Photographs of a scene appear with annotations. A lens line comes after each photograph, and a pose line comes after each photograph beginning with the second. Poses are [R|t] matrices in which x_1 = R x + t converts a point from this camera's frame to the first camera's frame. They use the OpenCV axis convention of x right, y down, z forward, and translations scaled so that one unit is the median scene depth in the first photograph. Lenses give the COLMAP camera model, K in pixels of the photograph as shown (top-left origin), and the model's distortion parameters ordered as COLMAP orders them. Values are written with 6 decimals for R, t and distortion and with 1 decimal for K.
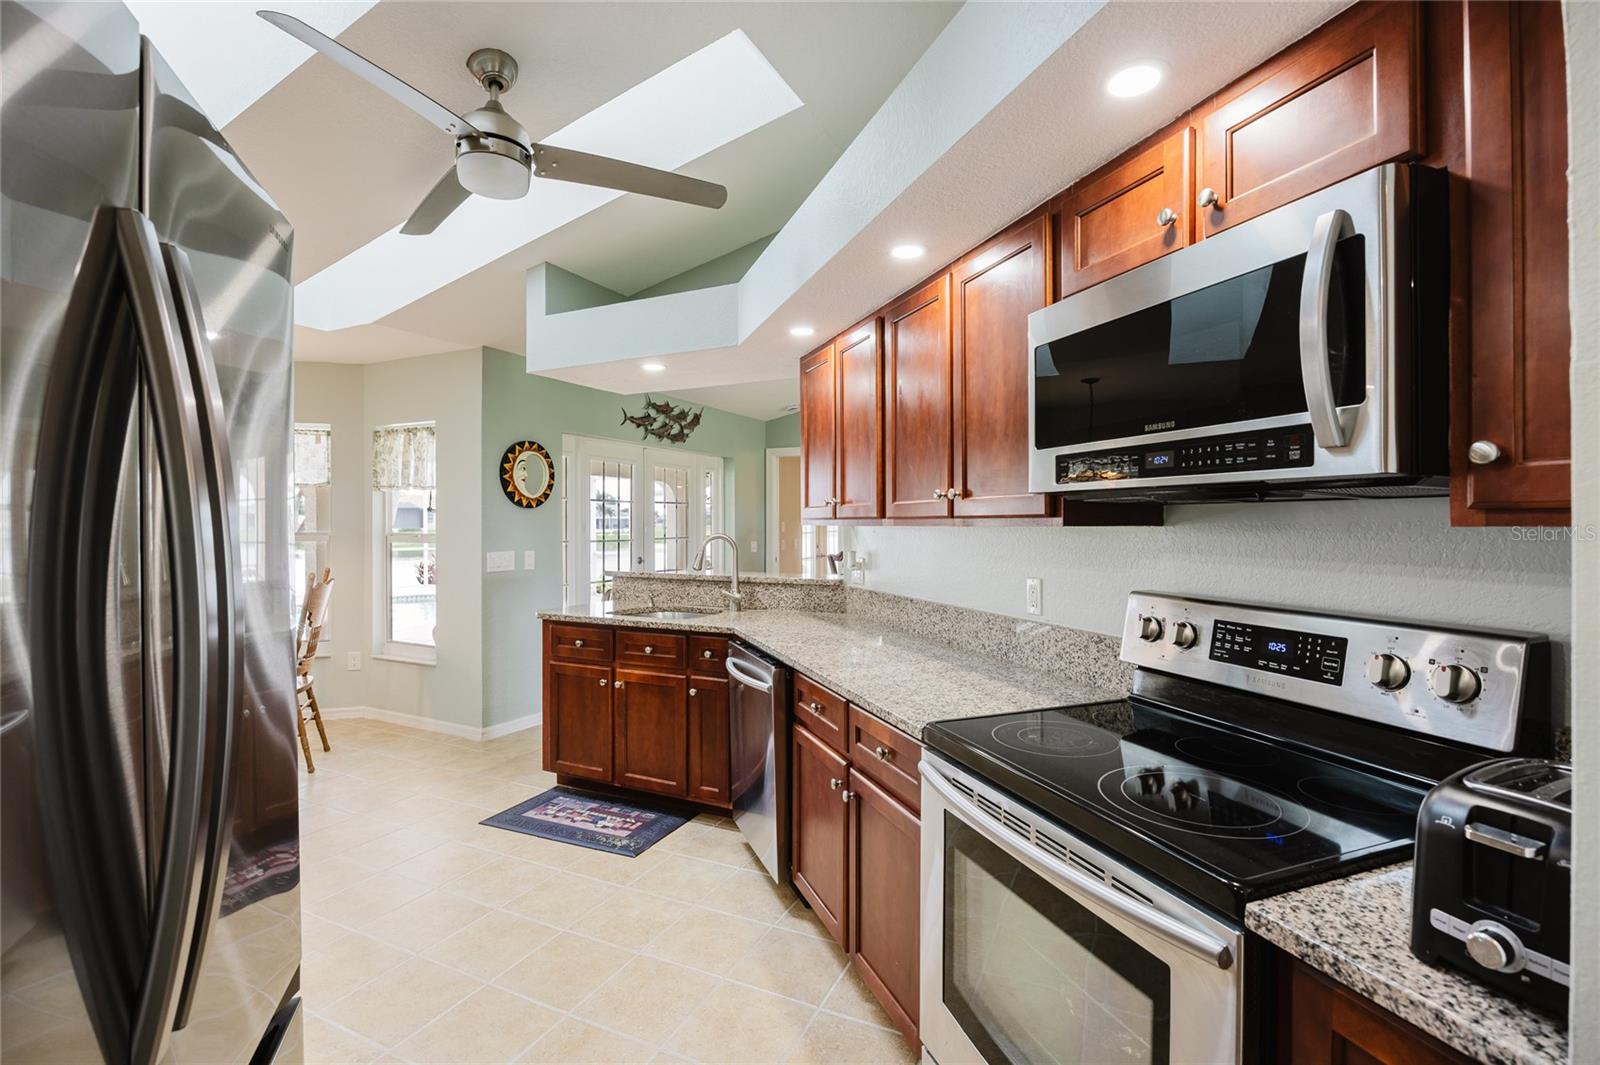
lens RADIAL K [[721.4, 0, 812.9], [0, 721.4, 522.8], [0, 0, 1]] dist [-0.021688, 0.000700]
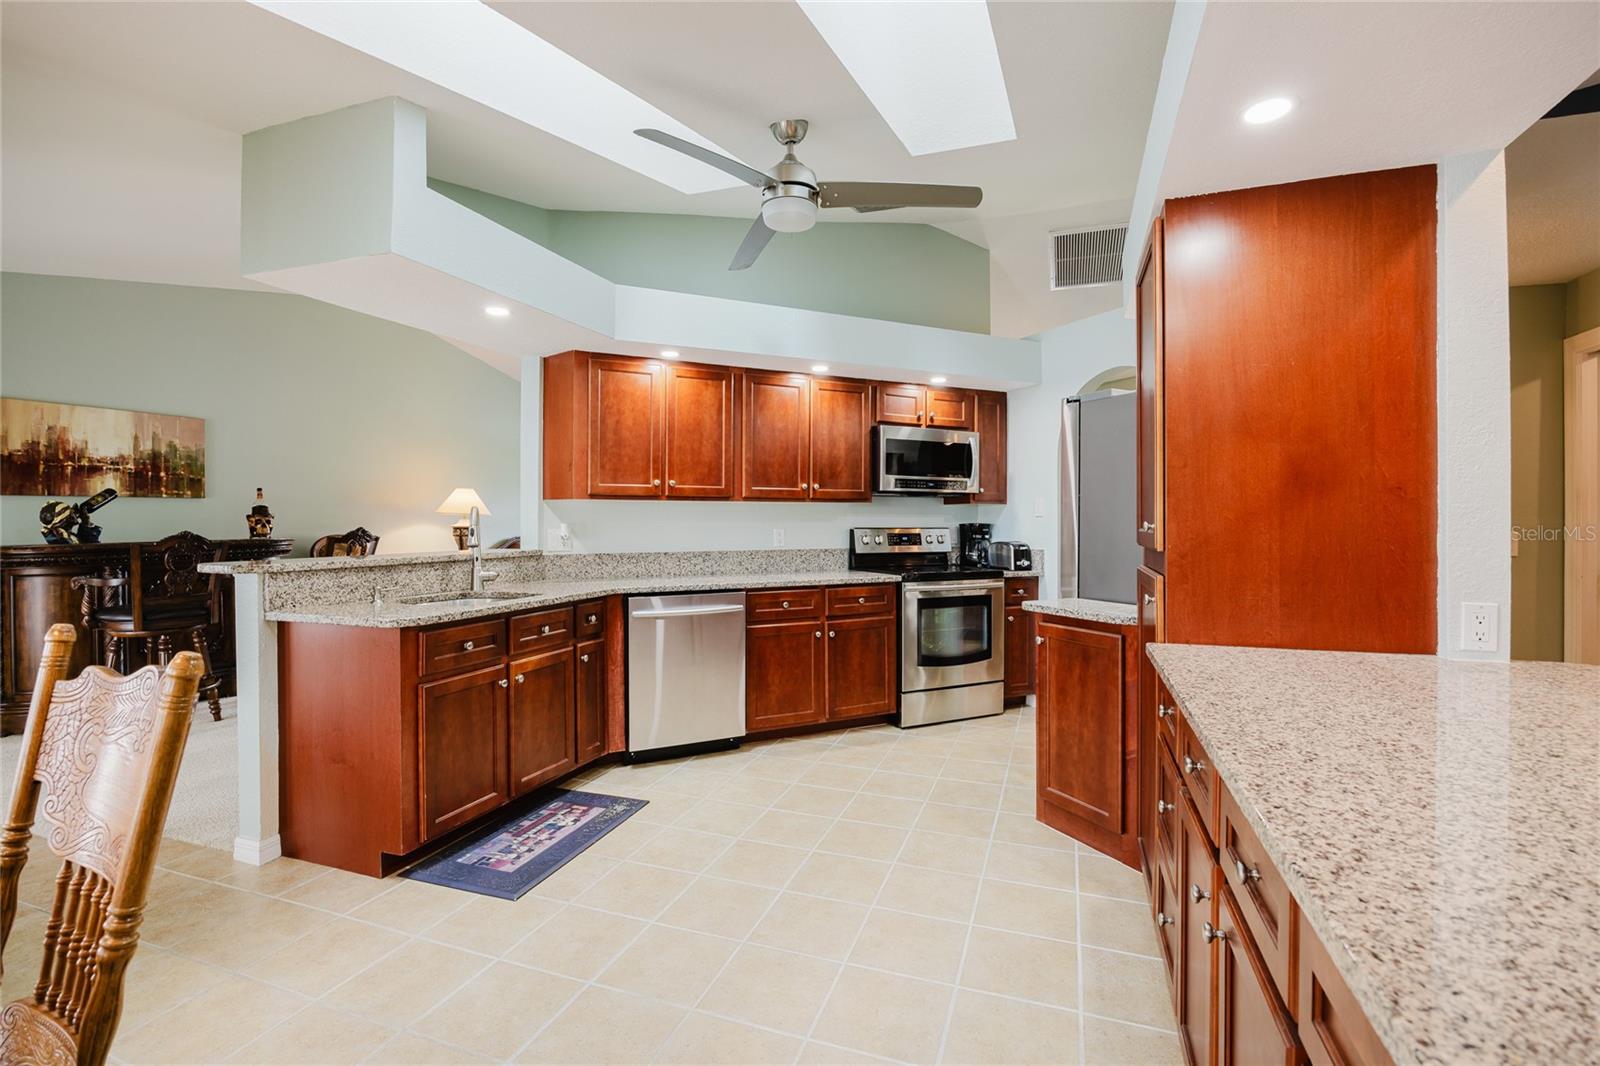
lens RADIAL K [[721.4, 0, 810.3], [0, 721.4, 522.2], [0, 0, 1]] dist [-0.021688, 0.000700]
pose [[-0.090728, -0.006519, 0.995854, -0.845200], [-0.003215, 0.999975, 0.006253, 0.022737], [-0.995871, -0.002634, -0.090747, 0.537157]]
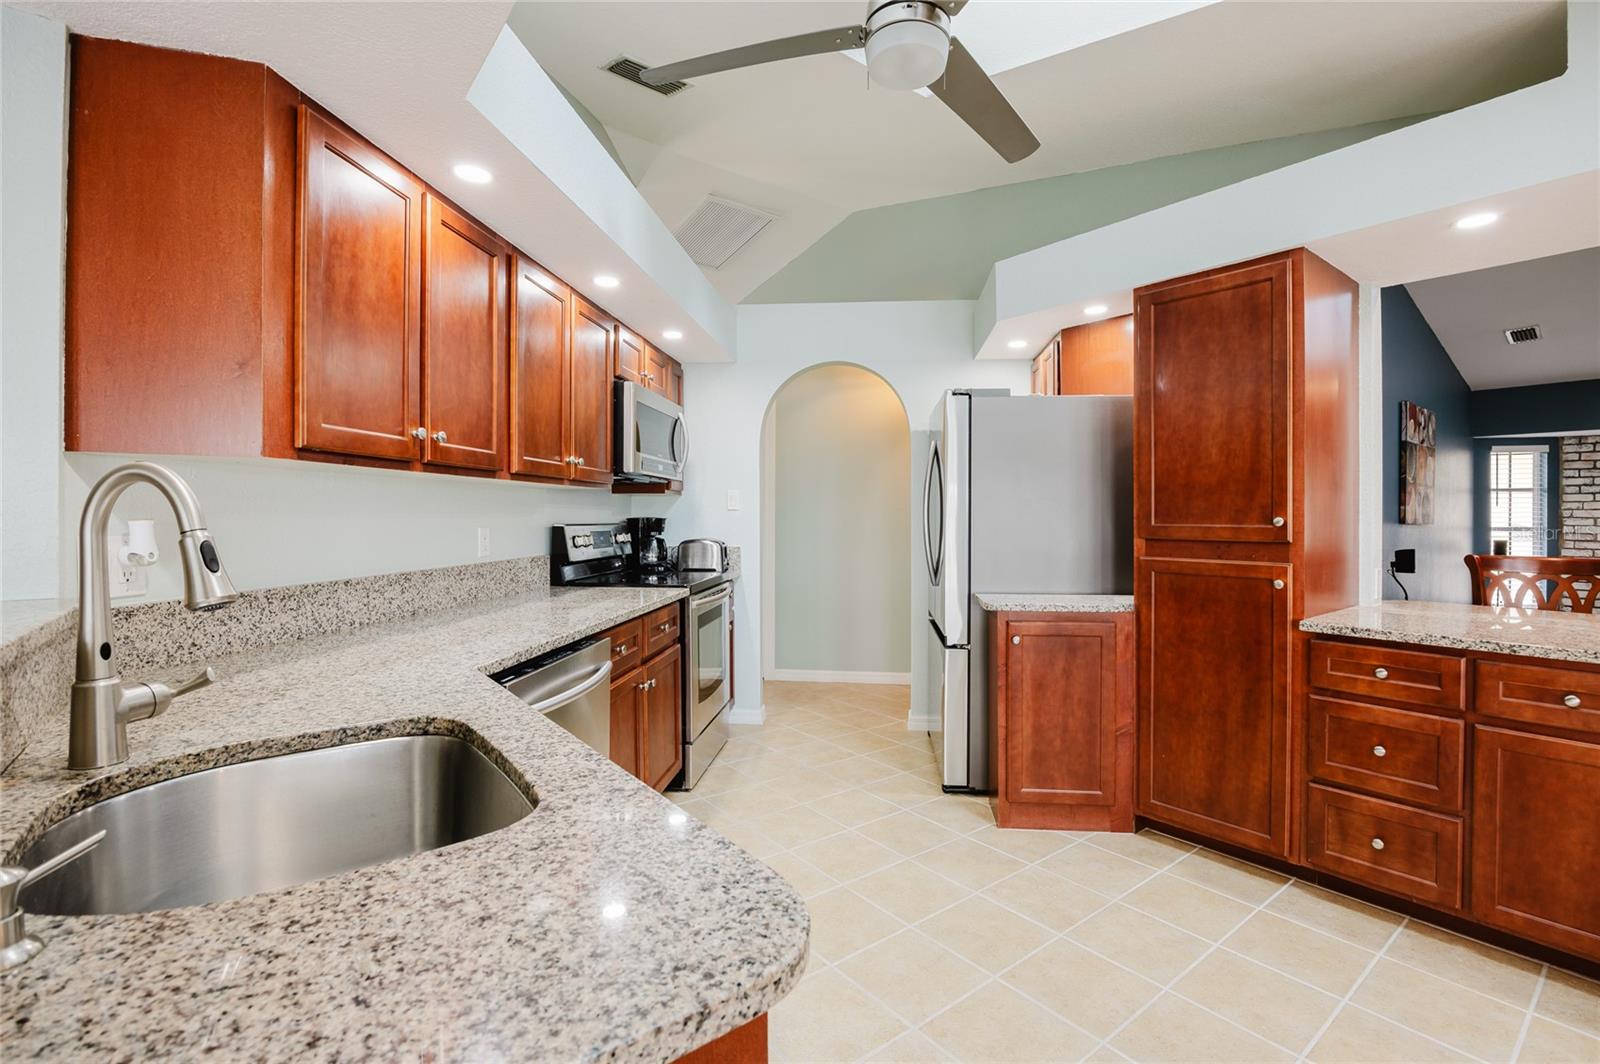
lens RADIAL K [[721.4, 0, 811.2], [0, 721.4, 524.7], [0, 0, 1]] dist [-0.021688, 0.000700]
pose [[-0.892287, -0.015816, 0.451192, -0.358872], [-0.010664, 0.999846, 0.013960, 0.024811], [-0.451343, 0.007645, -0.892318, 0.897246]]
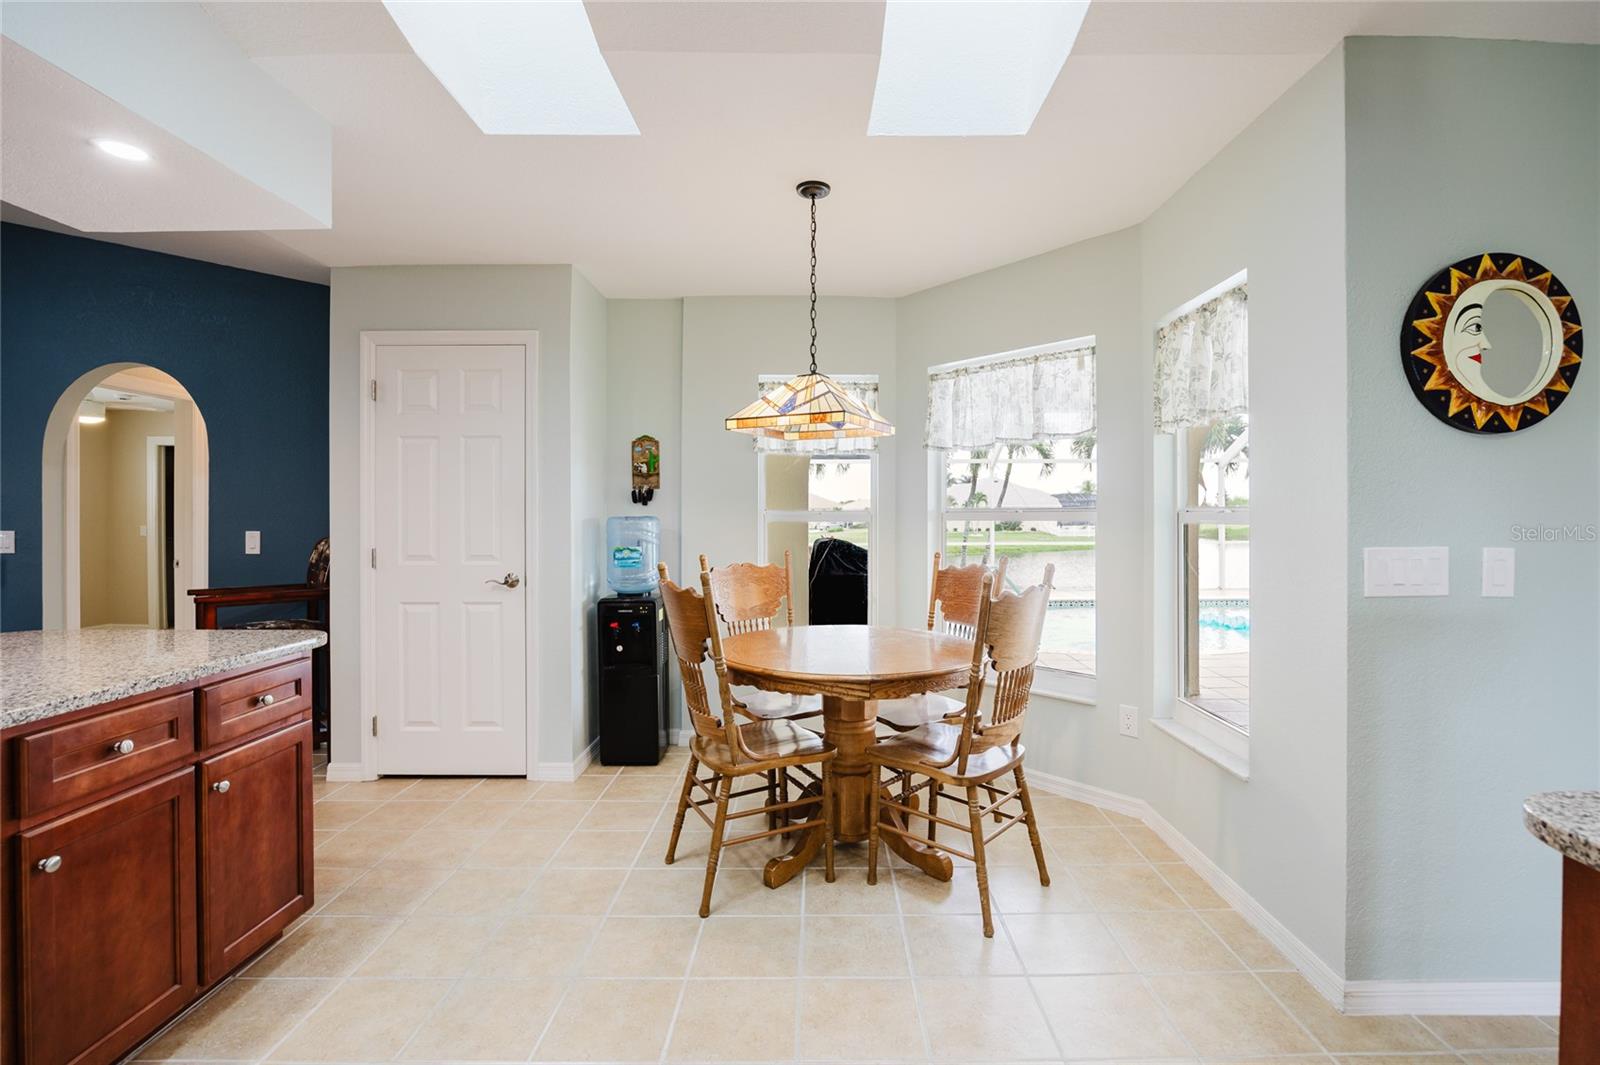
lens RADIAL K [[721.4, 0, 816.1], [0, 721.4, 522.1], [0, 0, 1]] dist [-0.021688, 0.000700]
pose [[0.411750, 0.002567, -0.911293, -0.209814], [0.006180, 0.999965, 0.005609, 0.022516], [0.911276, -0.007941, 0.411720, 0.538047]]
